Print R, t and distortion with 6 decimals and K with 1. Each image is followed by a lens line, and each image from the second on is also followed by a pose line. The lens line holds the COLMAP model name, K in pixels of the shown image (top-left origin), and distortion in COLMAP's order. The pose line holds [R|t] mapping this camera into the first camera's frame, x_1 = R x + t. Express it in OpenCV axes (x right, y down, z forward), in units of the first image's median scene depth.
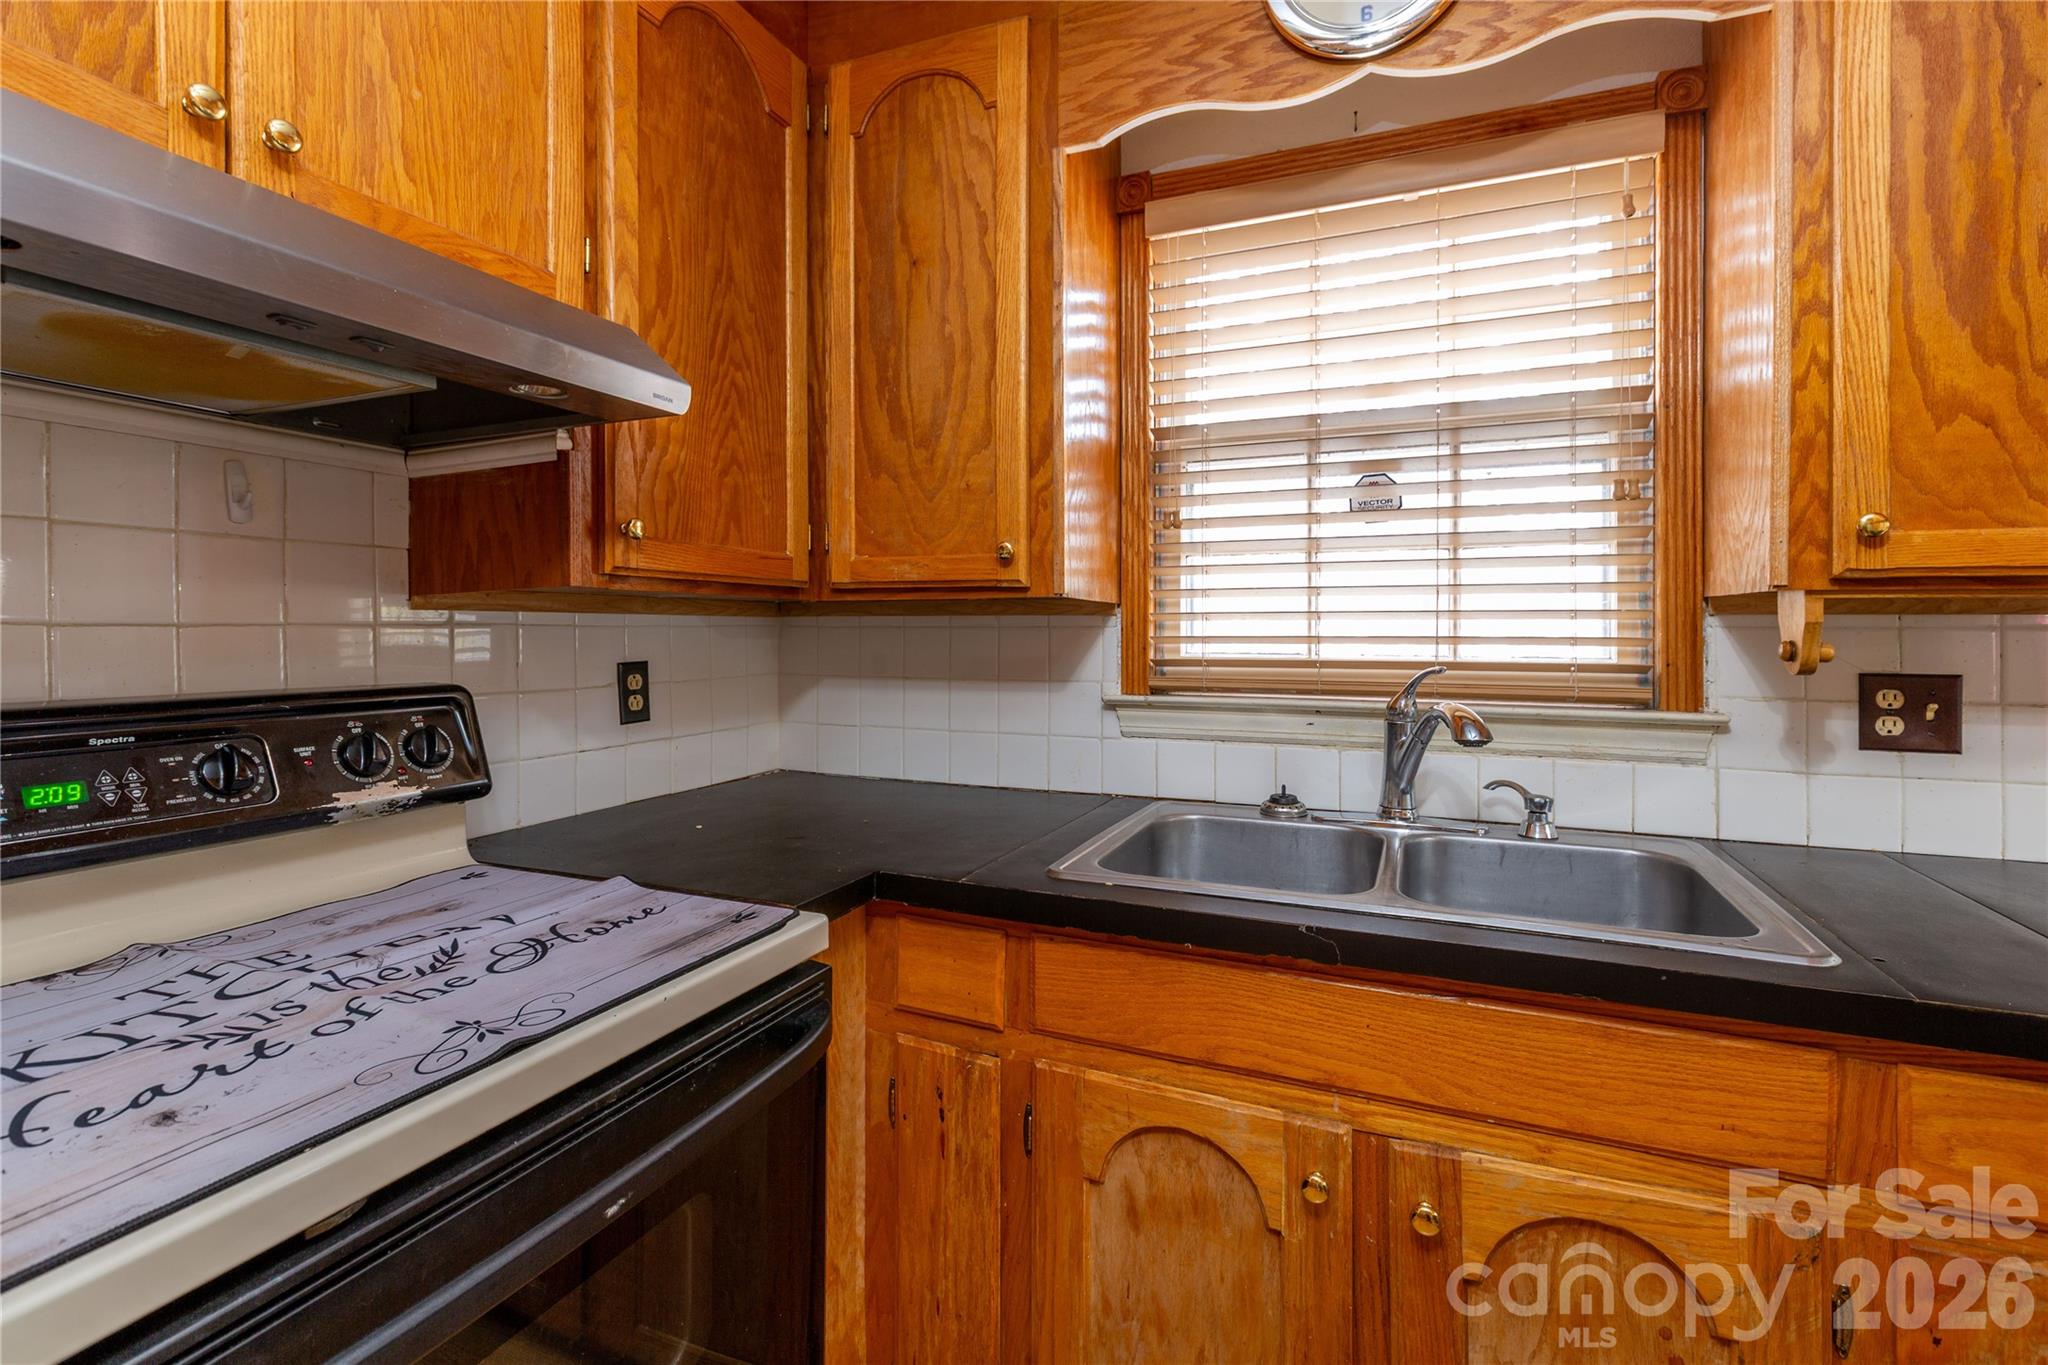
lens RADIAL K [[939.3, 0, 1098.3], [0, 939.3, 648.6], [0, 0, 1]] dist [-0.002015, 0.000002]
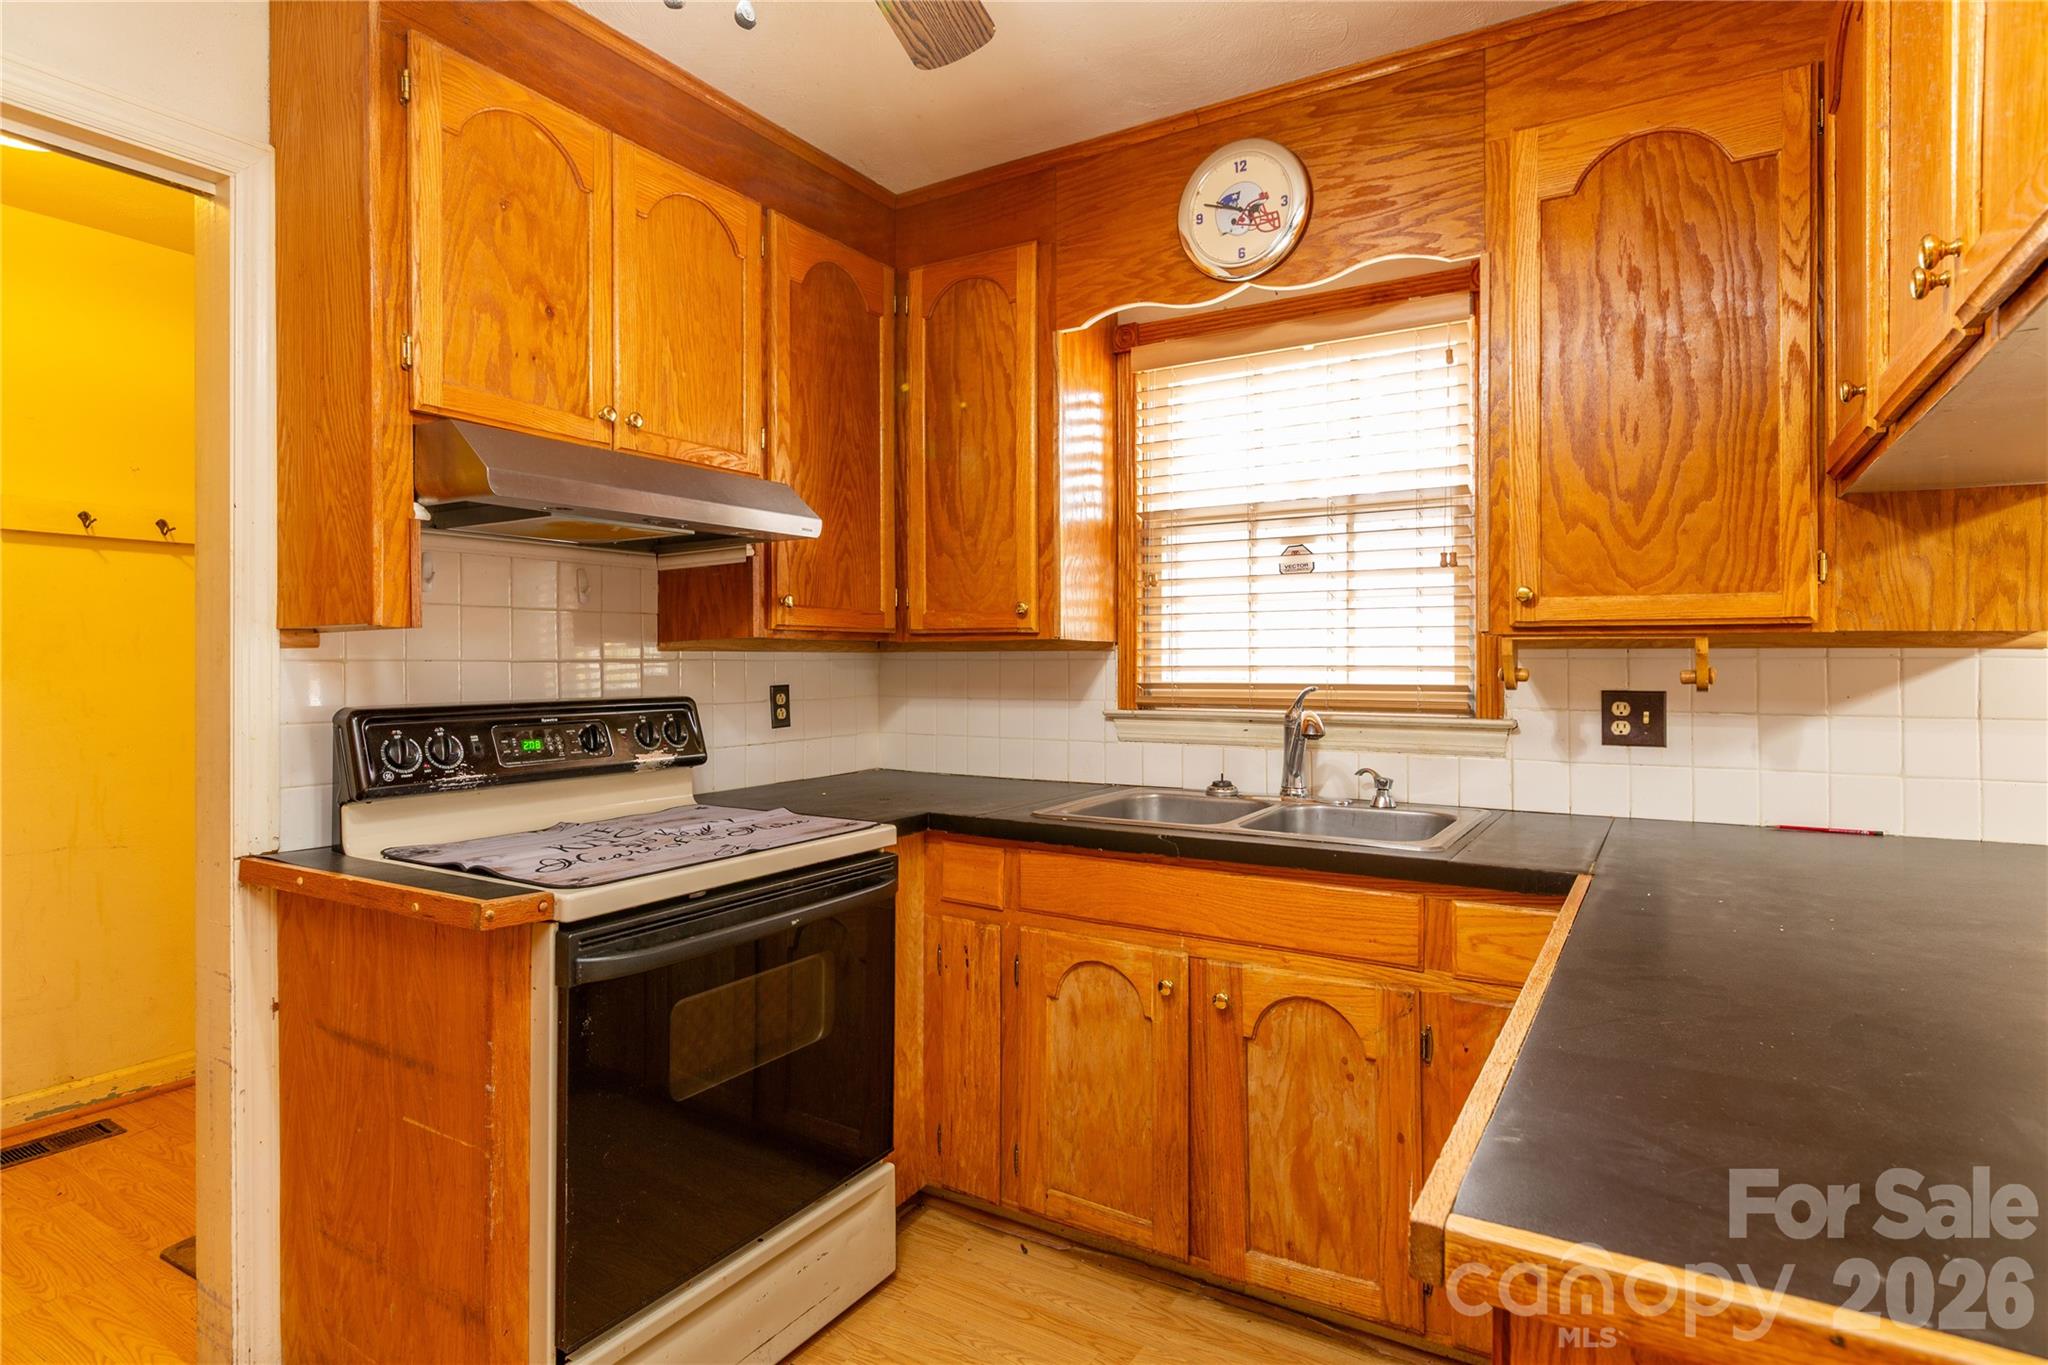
lens RADIAL K [[1086.3, 0, 1019.5], [0, 1086.3, 674.0], [0, 0, 1]] dist [-0.003580, 0.002116]
pose [[0.977577, -0.001960, -0.210567, 0.295812], [0.000400, 0.999972, -0.007450, 0.013290], [0.210576, 0.007199, 0.977551, -0.759650]]
